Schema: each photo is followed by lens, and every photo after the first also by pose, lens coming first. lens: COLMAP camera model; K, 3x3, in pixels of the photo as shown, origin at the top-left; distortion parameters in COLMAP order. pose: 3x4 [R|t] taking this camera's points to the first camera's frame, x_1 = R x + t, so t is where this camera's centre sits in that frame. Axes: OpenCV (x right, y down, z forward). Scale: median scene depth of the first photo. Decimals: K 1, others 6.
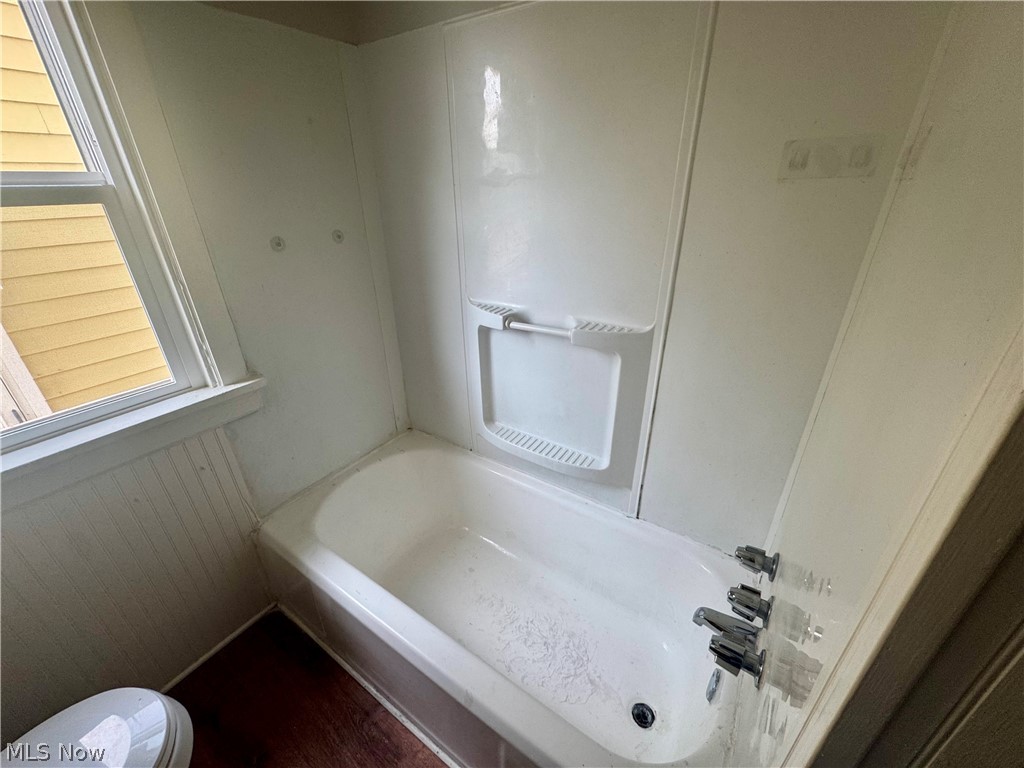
lens RADIAL K [[413.4, 0, 511.9], [0, 413.4, 383.3], [0, 0, 1]] dist [-0.003035, 0.000326]
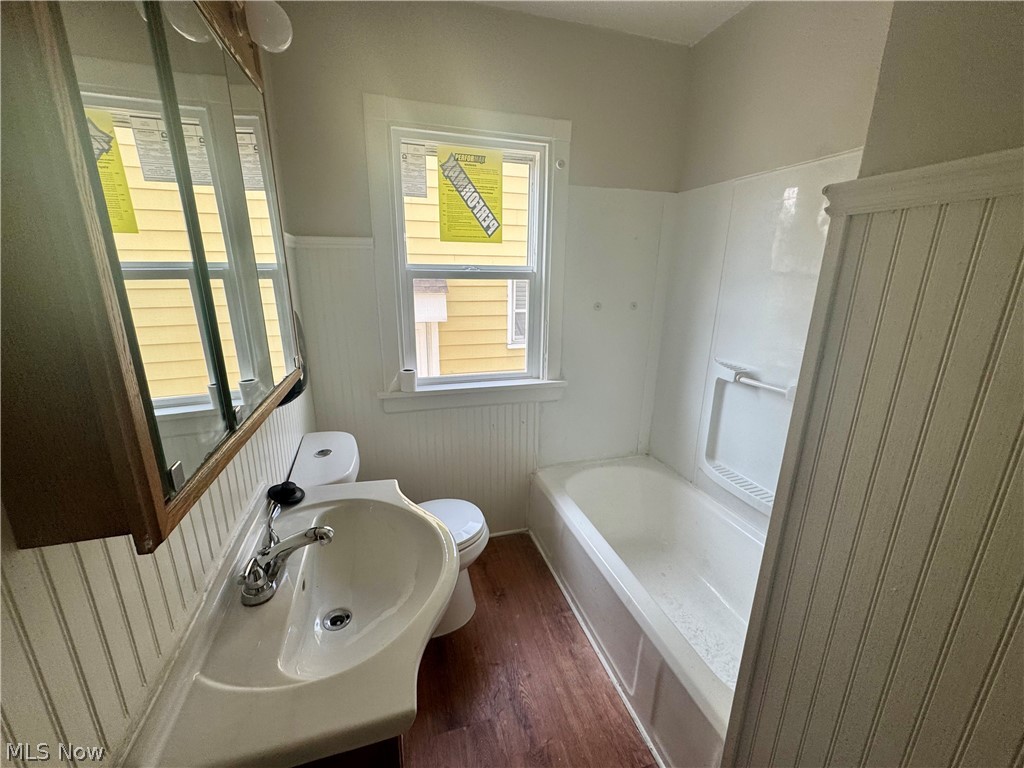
lens RADIAL K [[413.4, 0, 509.0], [0, 413.4, 385.6], [0, 0, 1]] dist [-0.003035, 0.000326]
pose [[0.772765, 0.196016, -0.603665, 0.214454], [-0.298264, 0.951704, -0.072786, 0.183533], [0.560243, 0.236298, 0.793909, -0.423530]]
